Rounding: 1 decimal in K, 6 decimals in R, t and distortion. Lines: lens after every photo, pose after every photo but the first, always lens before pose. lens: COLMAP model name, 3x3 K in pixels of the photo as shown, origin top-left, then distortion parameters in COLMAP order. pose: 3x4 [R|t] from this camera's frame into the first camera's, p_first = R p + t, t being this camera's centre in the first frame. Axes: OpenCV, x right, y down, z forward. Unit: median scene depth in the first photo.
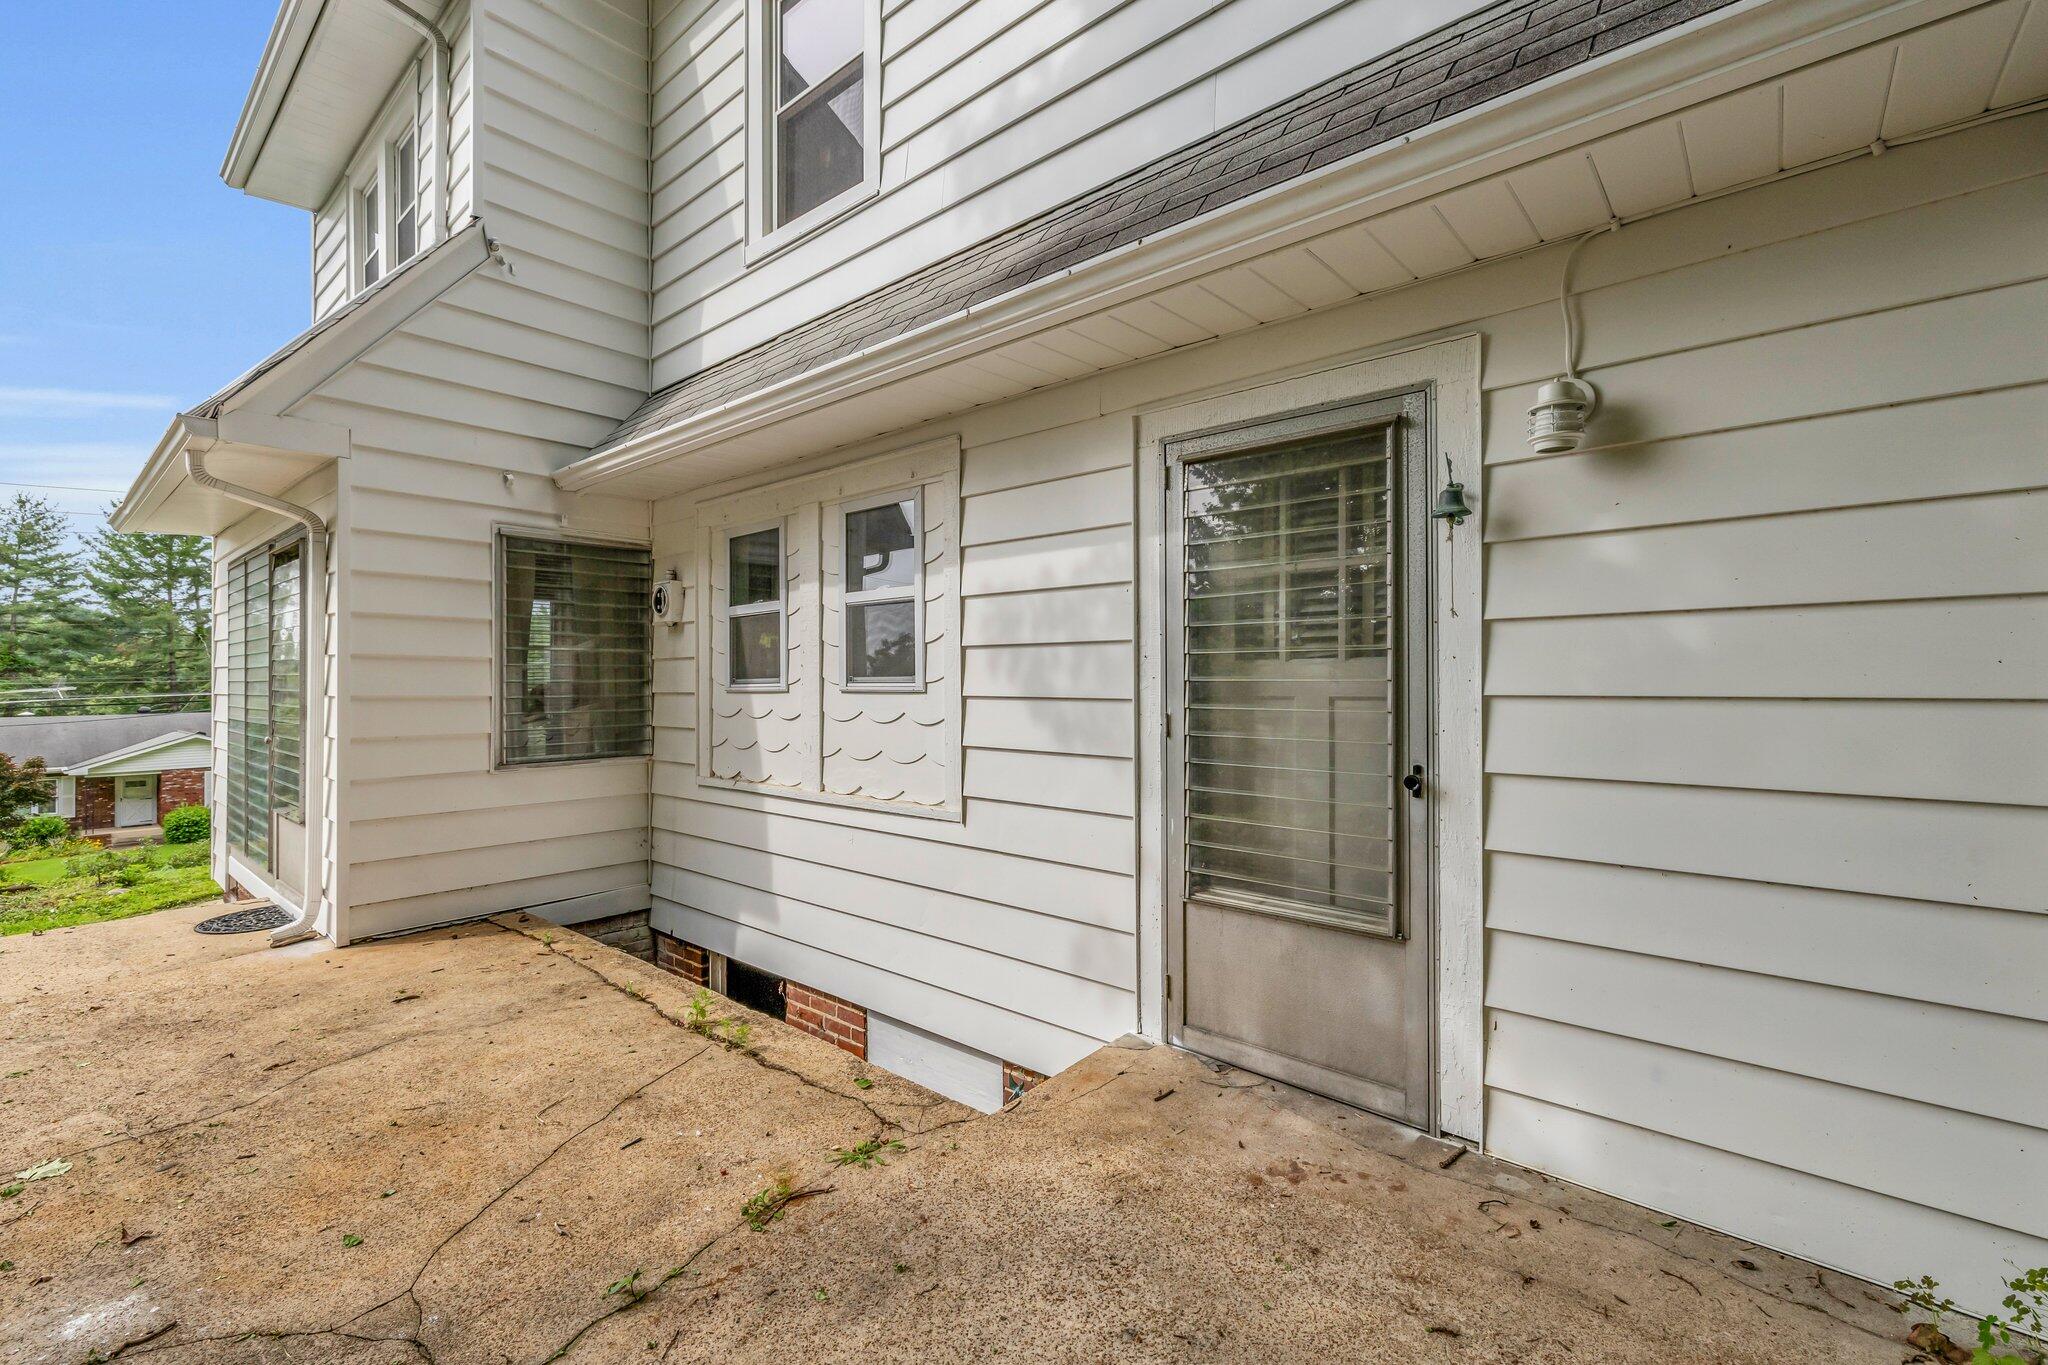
lens RADIAL K [[867.1, 0, 1020.8], [0, 867.1, 670.0], [0, 0, 1]] dist [-0.000985, 0.000382]
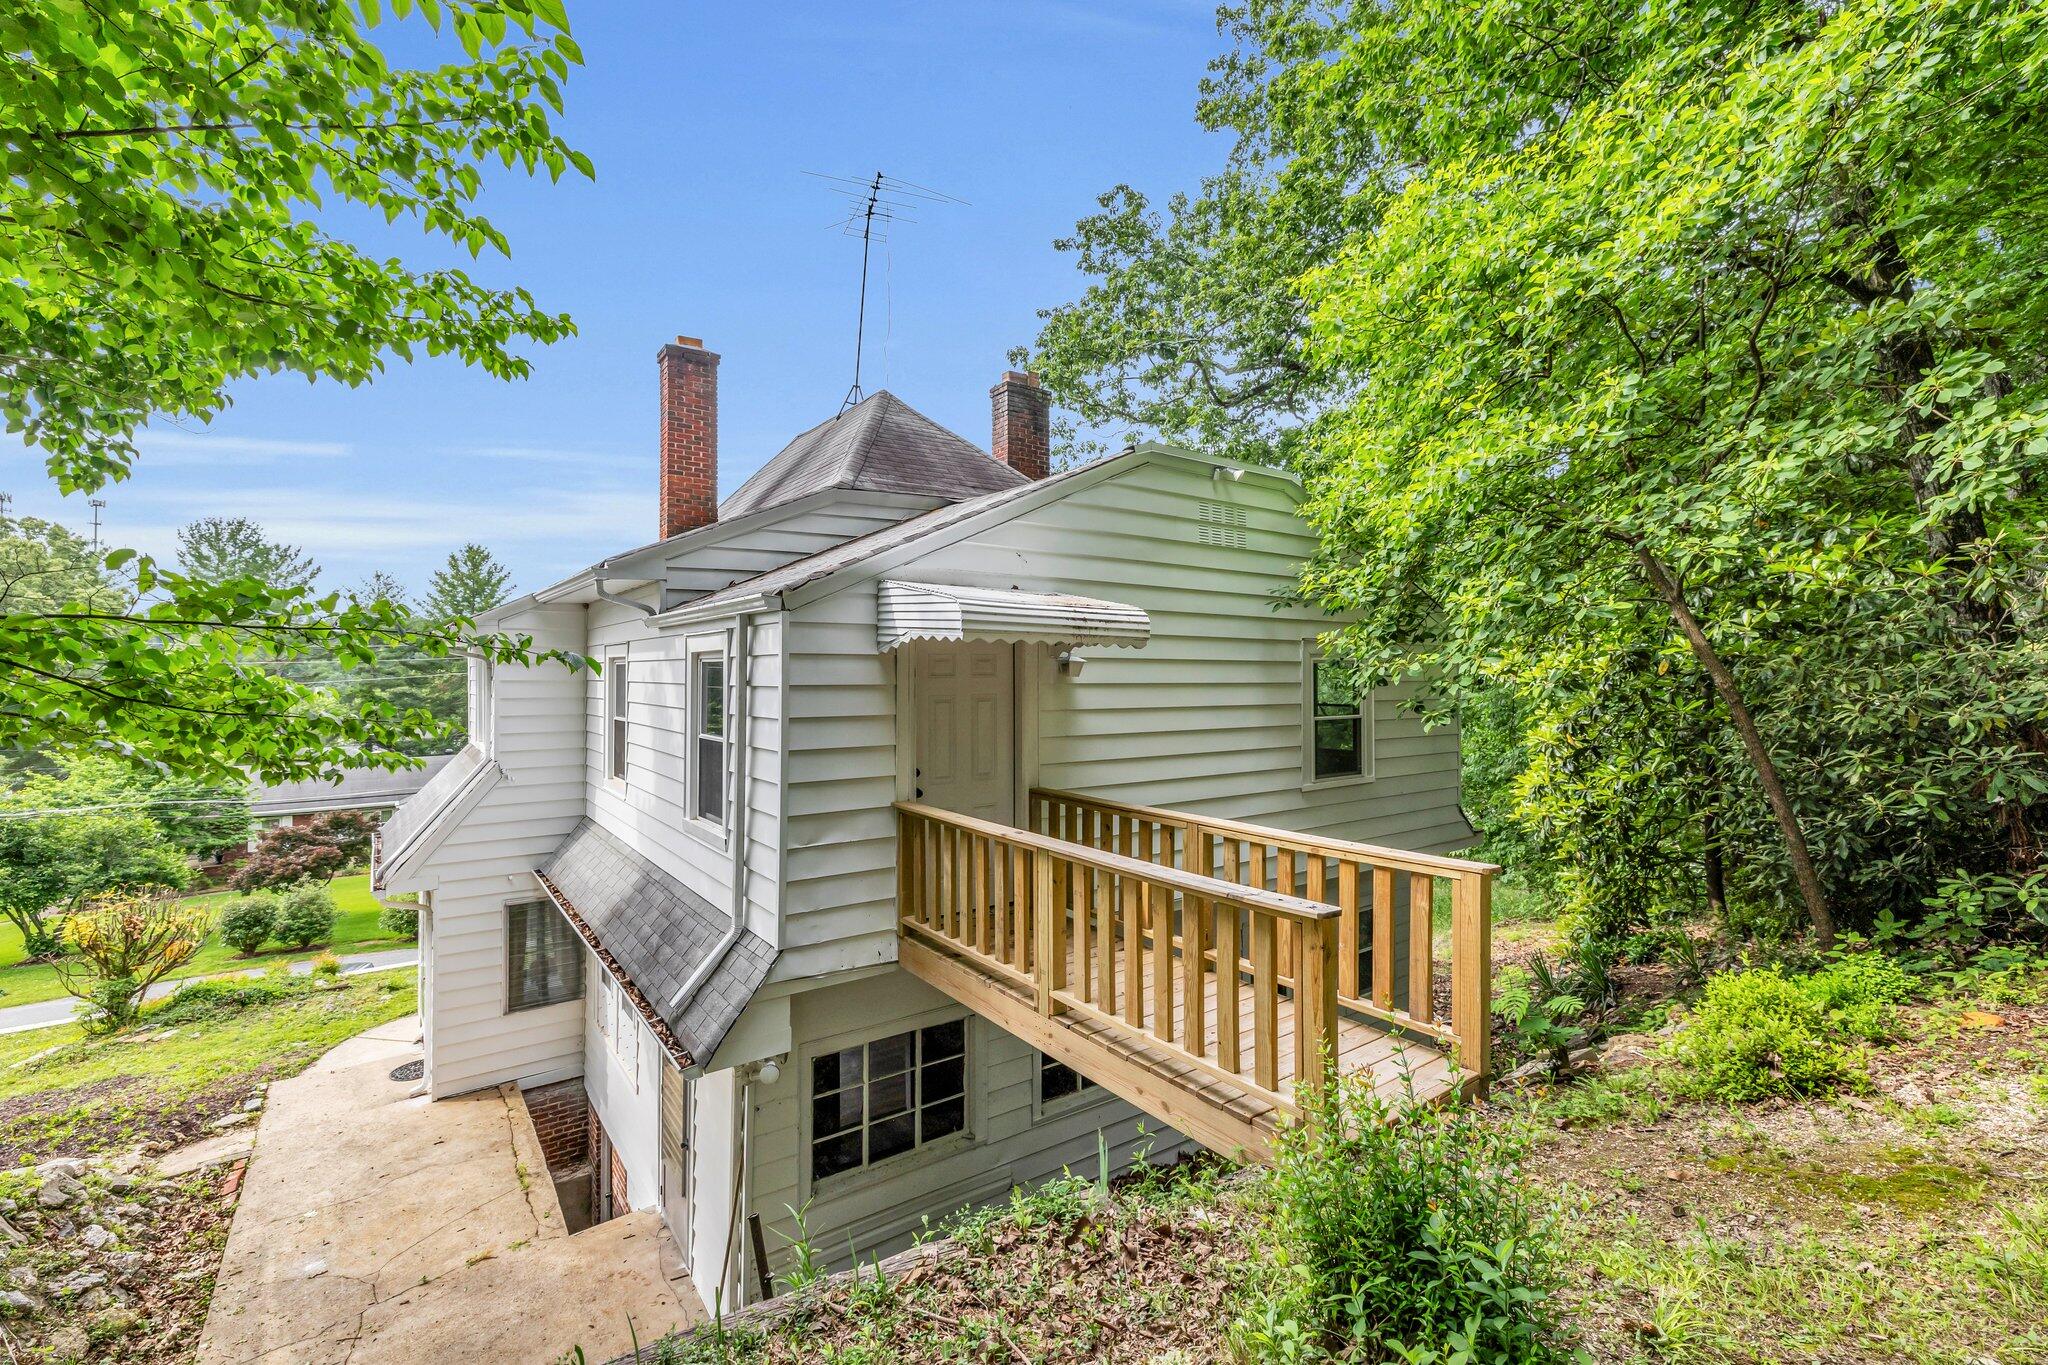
lens RADIAL K [[867.1, 0, 1034.9], [0, 867.1, 663.3], [0, 0, 1]] dist [-0.000985, 0.000382]
pose [[0.971997, -0.001275, -0.234990, 1.288316], [0.002156, 0.999992, 0.003494, -0.835217], [0.234984, -0.003903, 0.971991, -0.844976]]
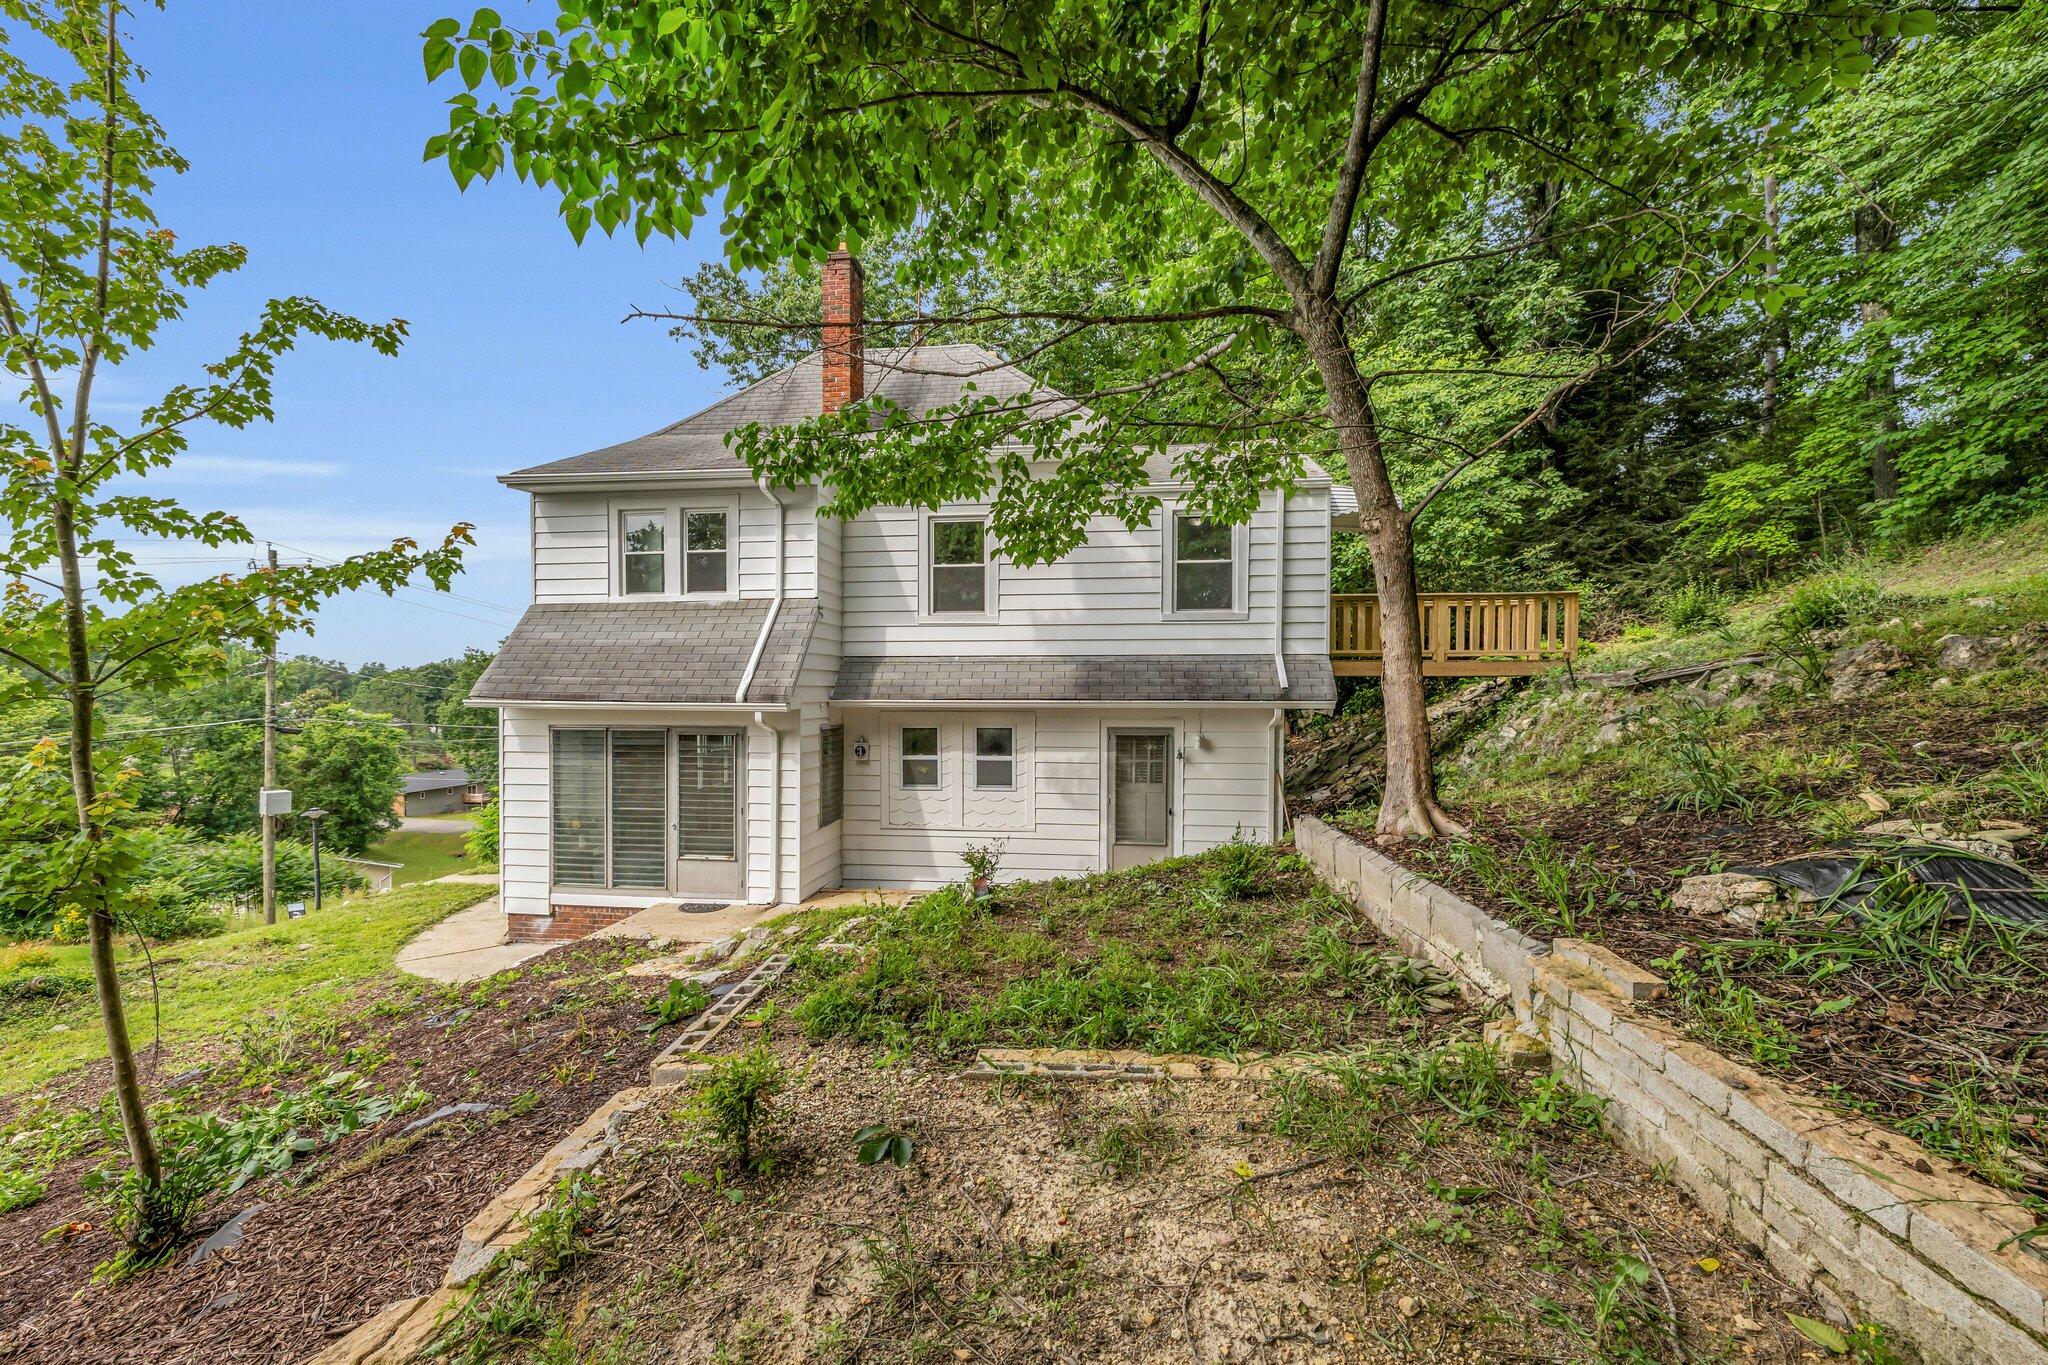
lens RADIAL K [[867.1, 0, 1024.5], [0, 867.1, 701.2], [0, 0, 1]] dist [-0.000985, 0.000382]
pose [[0.835832, -0.007038, 0.548939, -1.577912], [-0.010800, 0.999513, 0.029260, -0.341009], [-0.548878, -0.030385, 0.835350, -1.405236]]
